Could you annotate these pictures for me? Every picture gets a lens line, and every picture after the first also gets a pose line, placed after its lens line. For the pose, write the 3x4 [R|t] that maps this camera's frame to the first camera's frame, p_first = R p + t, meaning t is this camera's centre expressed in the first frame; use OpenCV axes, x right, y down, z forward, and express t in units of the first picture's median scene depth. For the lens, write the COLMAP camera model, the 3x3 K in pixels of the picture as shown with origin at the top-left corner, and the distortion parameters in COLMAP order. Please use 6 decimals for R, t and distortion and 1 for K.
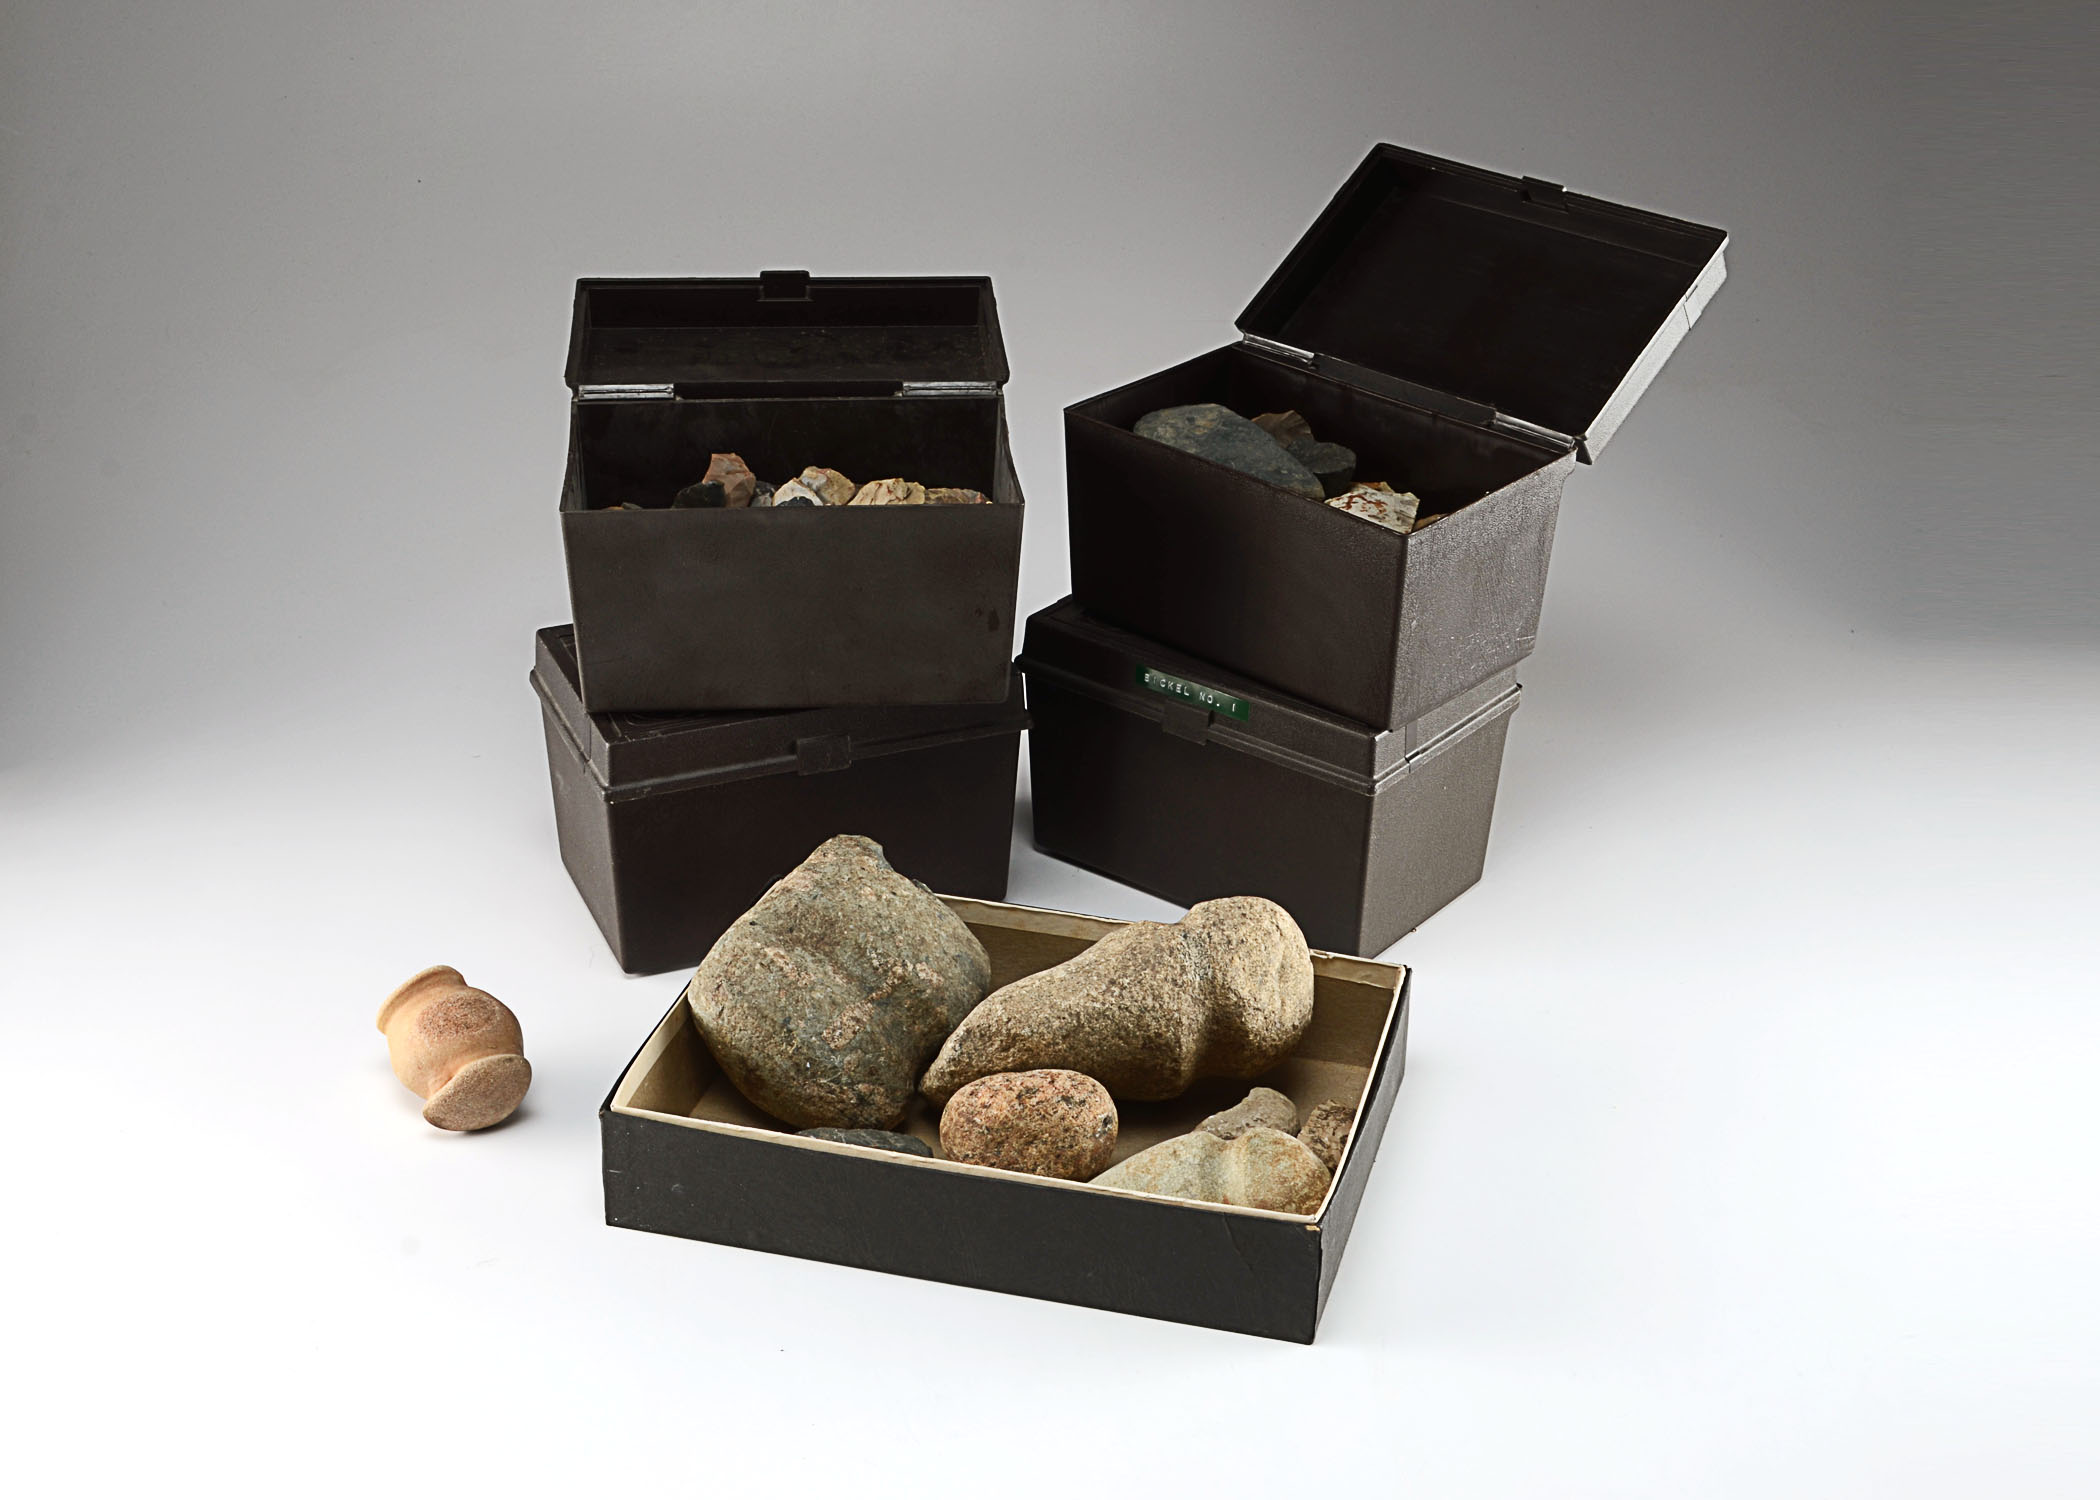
lens RADIAL K [[3265.1, 0, 1051.4], [0, 3265.1, 750.0], [0, 0, 1]] dist [-0.026763, 0.000000]
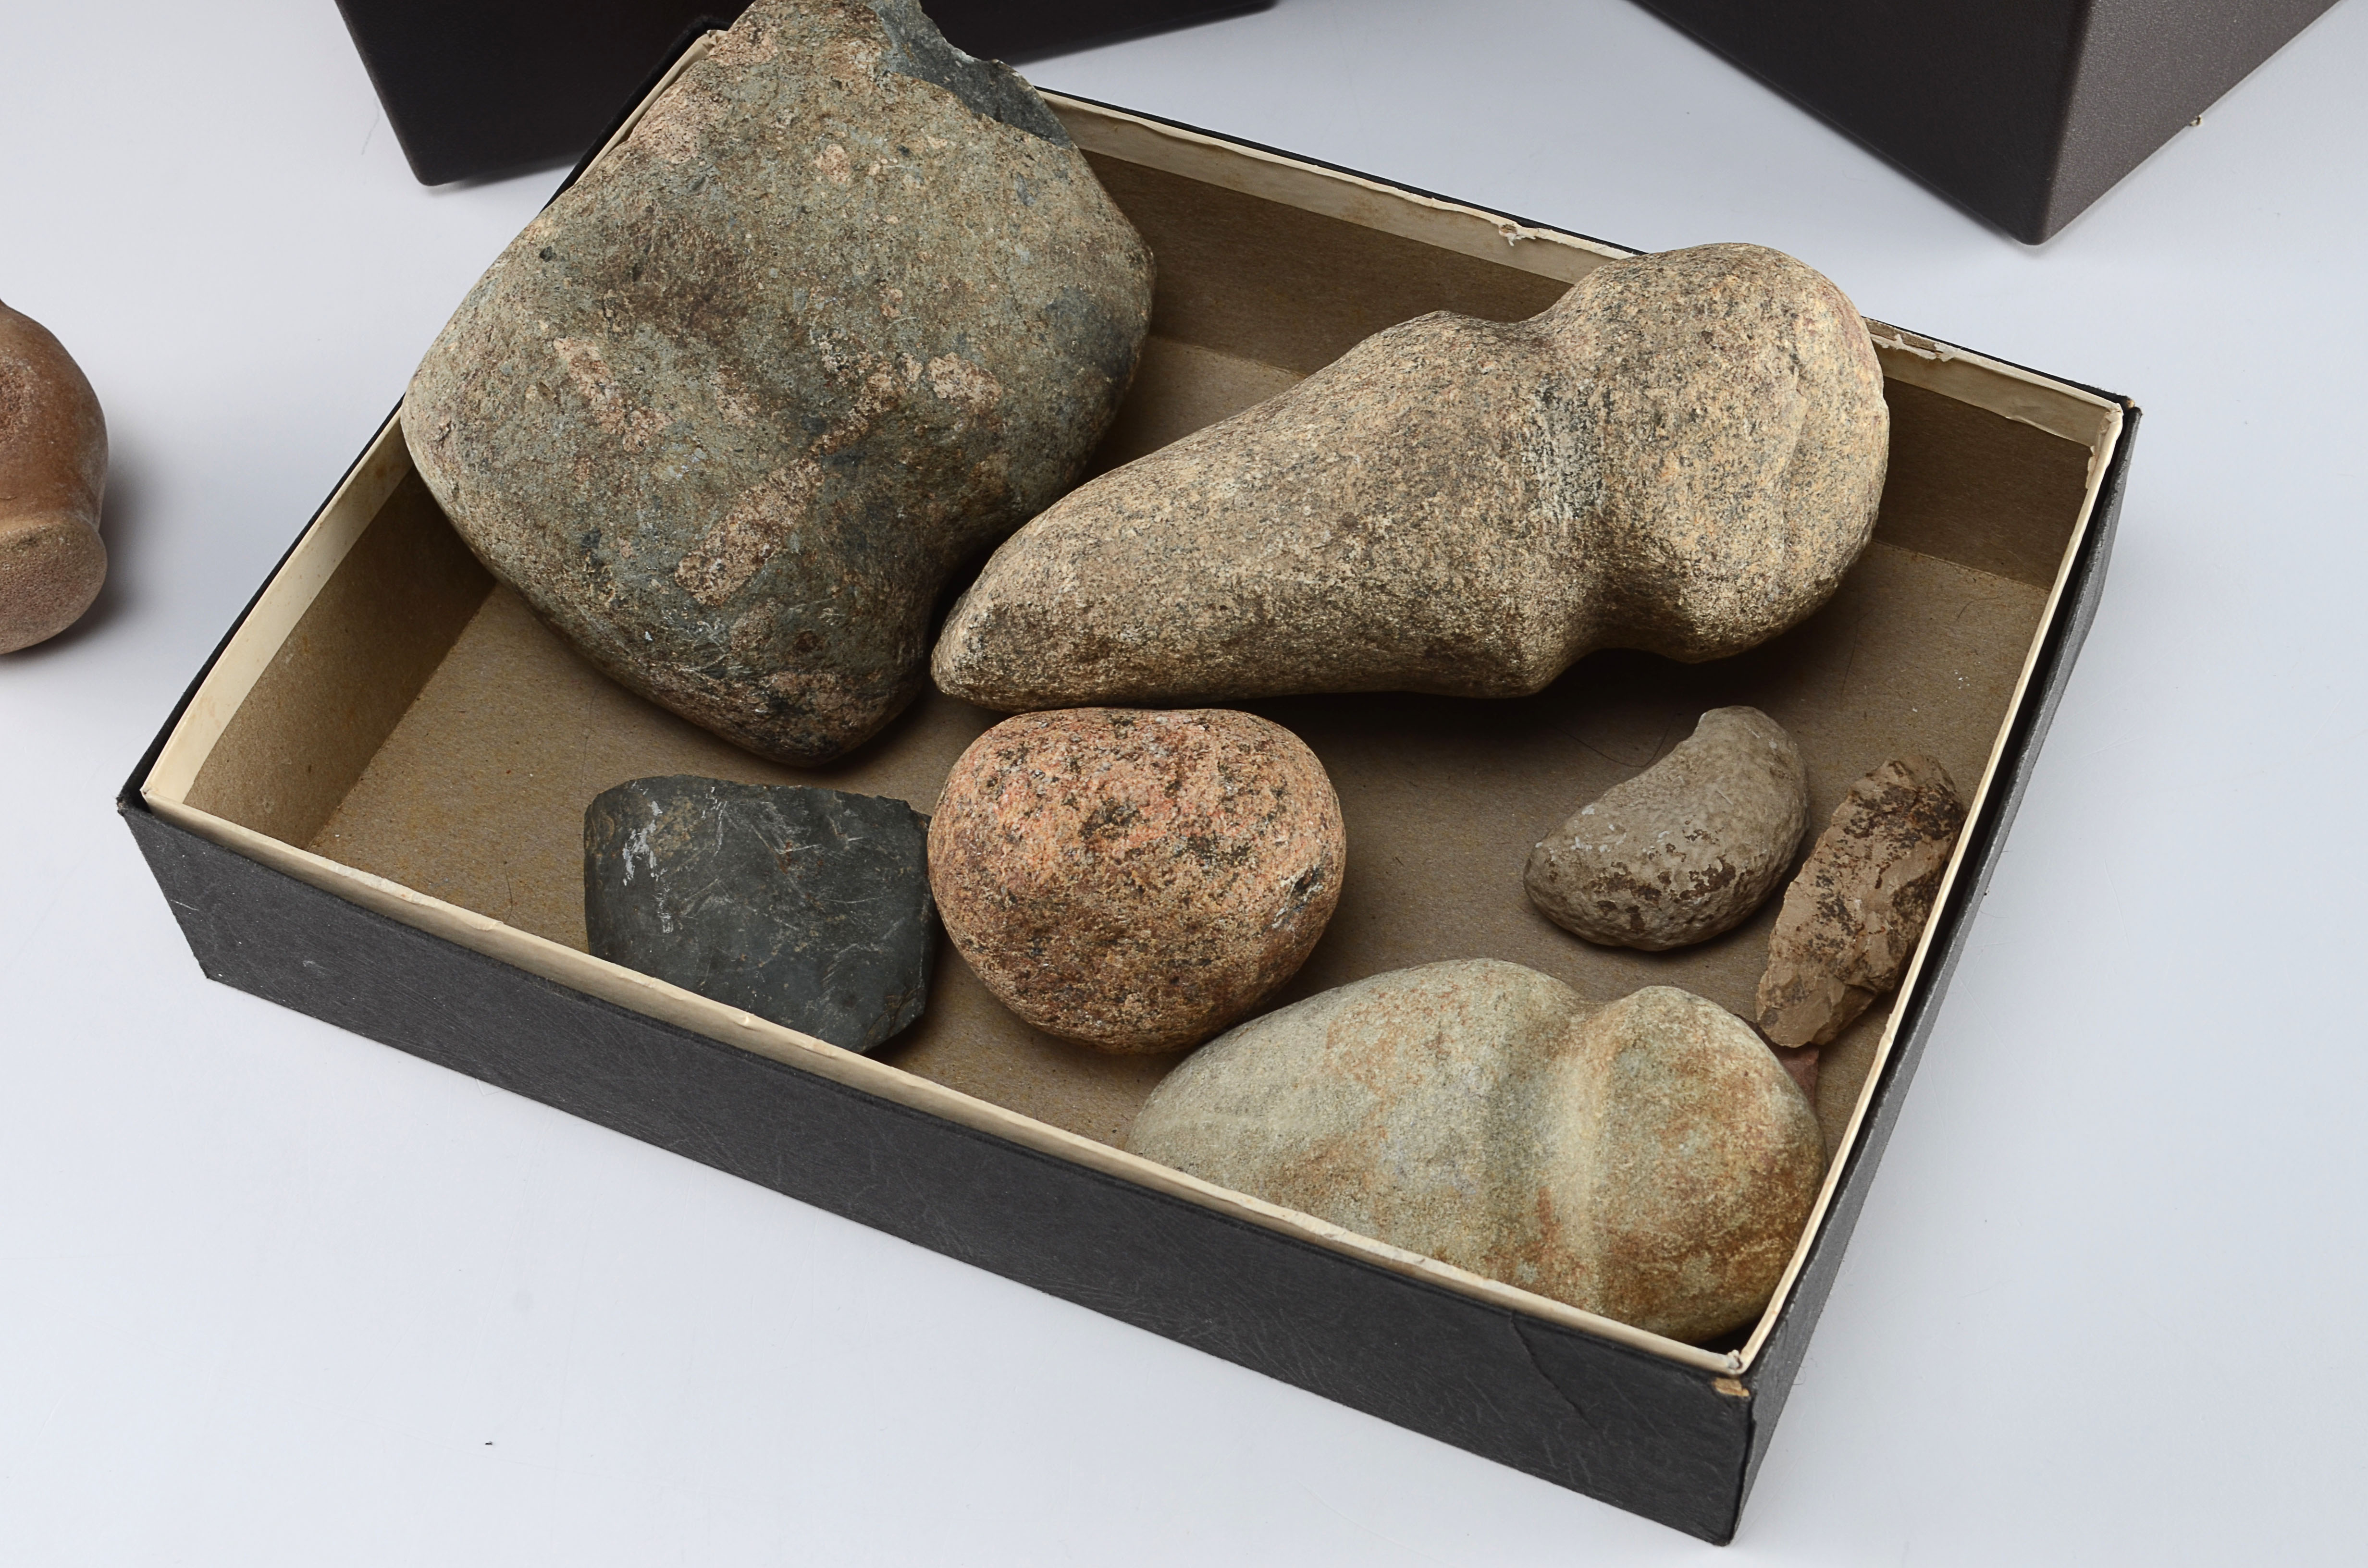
lens RADIAL K [[3617.5, 0, 1179.1], [0, 3617.5, 782.5], [0, 0, 1]] dist [-0.021183, 0.000000]
pose [[0.983203, 0.081704, -0.163209, 0.072733], [0.006660, 0.877554, 0.479432, -0.113230], [0.182396, -0.472466, 0.862269, 0.592247]]
